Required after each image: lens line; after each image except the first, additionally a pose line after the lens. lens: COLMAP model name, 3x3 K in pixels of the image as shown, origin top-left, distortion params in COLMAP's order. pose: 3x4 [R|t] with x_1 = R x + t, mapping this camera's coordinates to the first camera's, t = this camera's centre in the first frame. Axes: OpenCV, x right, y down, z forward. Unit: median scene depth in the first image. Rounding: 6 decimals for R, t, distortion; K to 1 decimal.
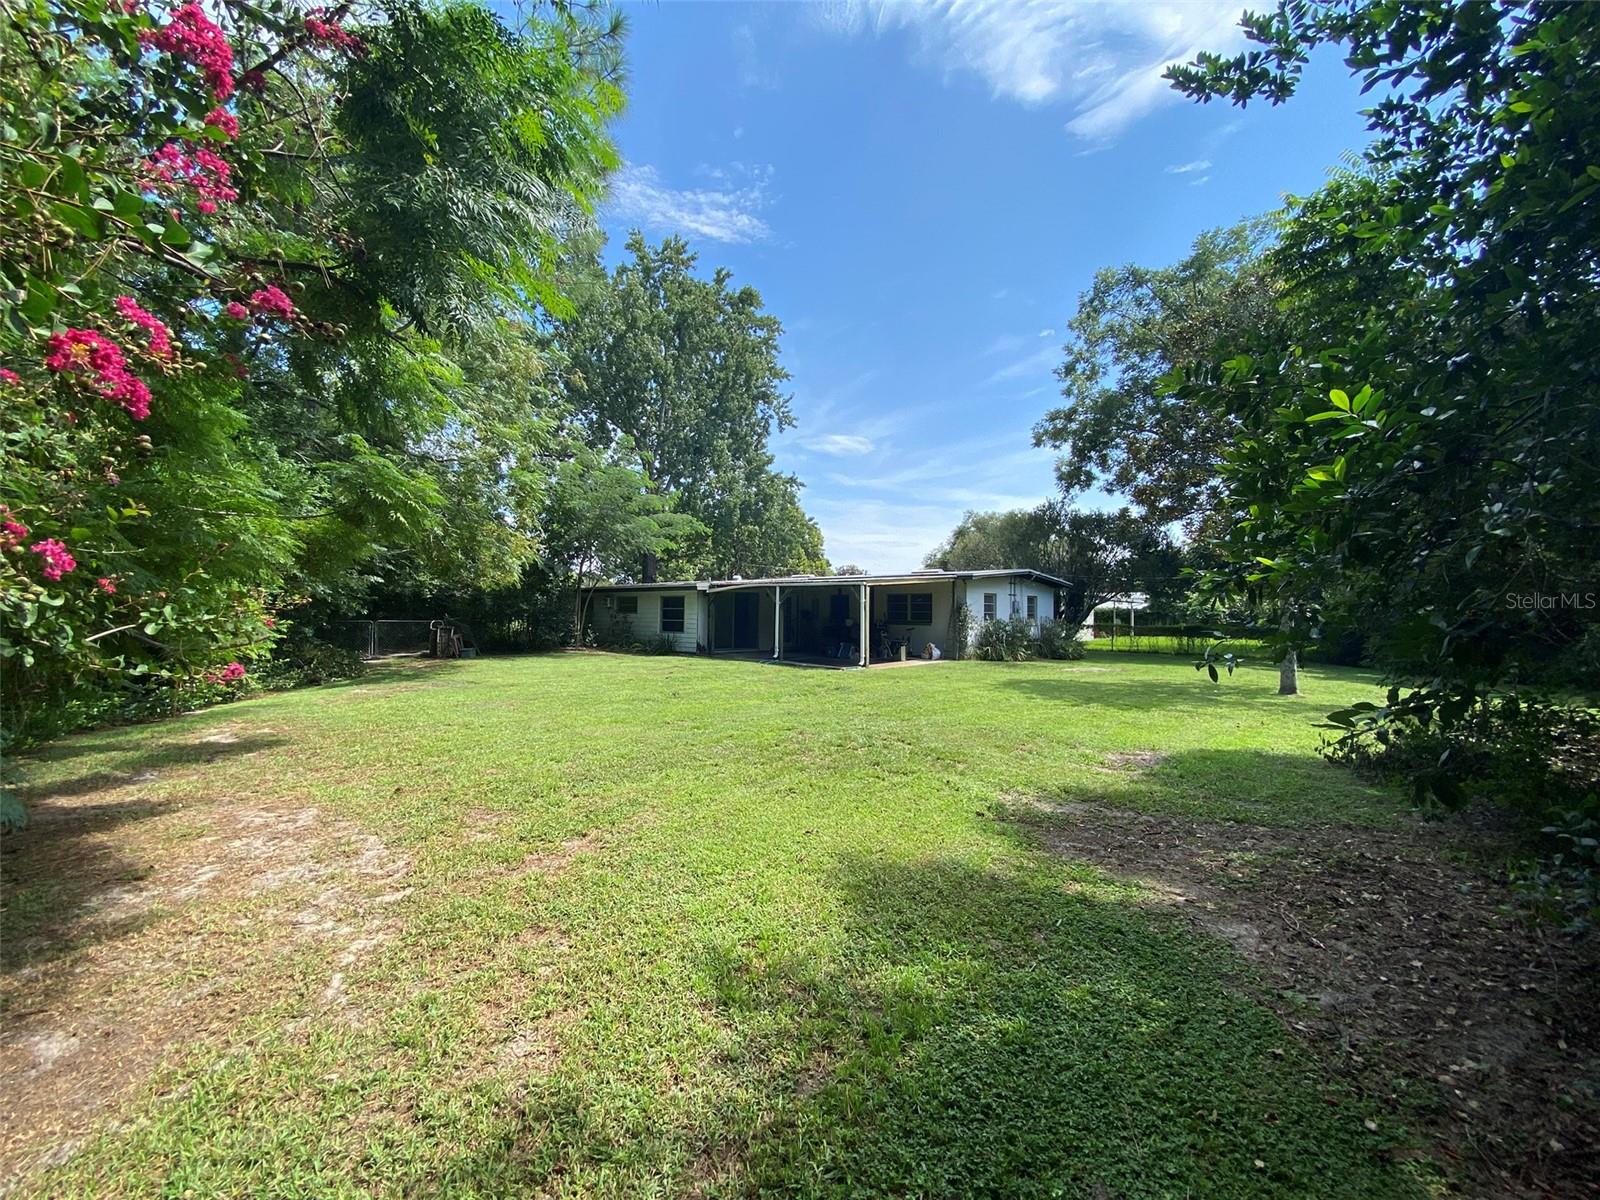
lens RADIAL K [[641.6, 0, 798.2], [0, 641.6, 611.7], [0, 0, 1]] dist [0.021589, -0.023859]
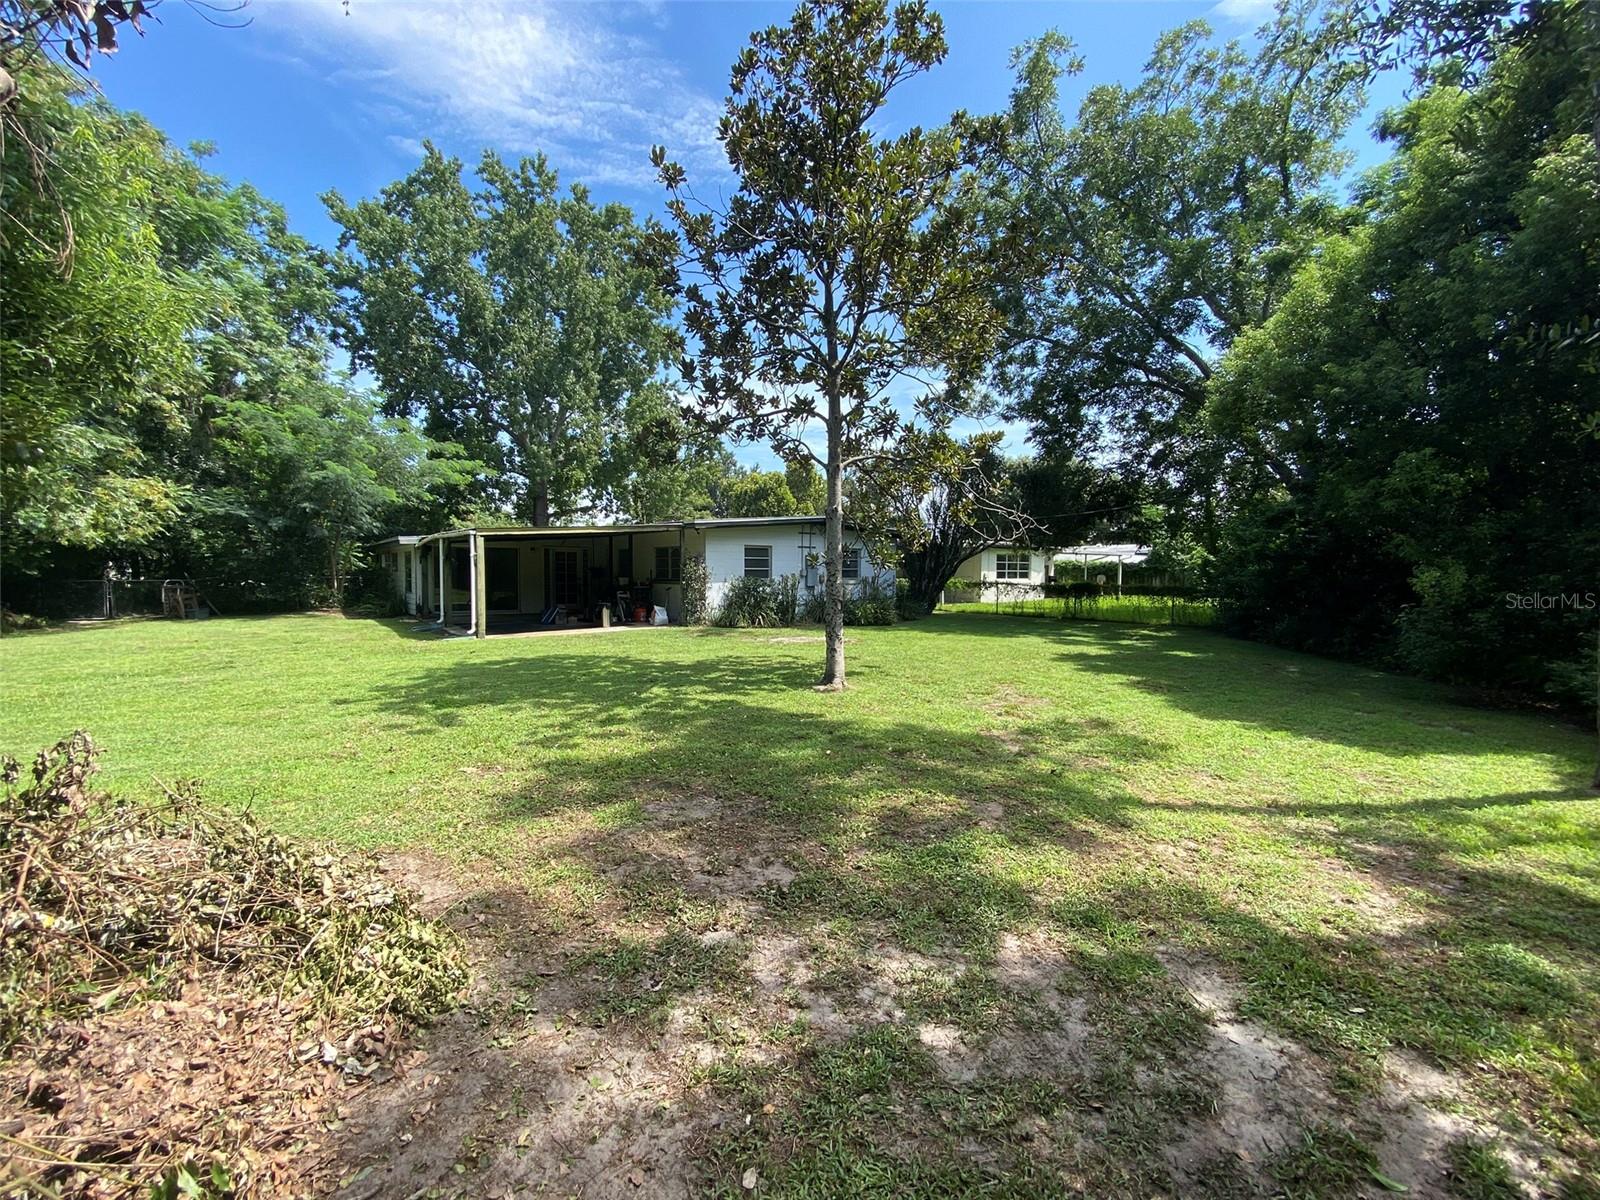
lens RADIAL K [[641.6, 0, 798.2], [0, 641.6, 611.7], [0, 0, 1]] dist [0.021589, -0.023859]
pose [[0.986863, 0.006975, -0.161410, 0.626840], [0.003728, 0.997819, 0.065909, 0.003759], [0.161517, -0.065645, 0.984684, 0.248638]]
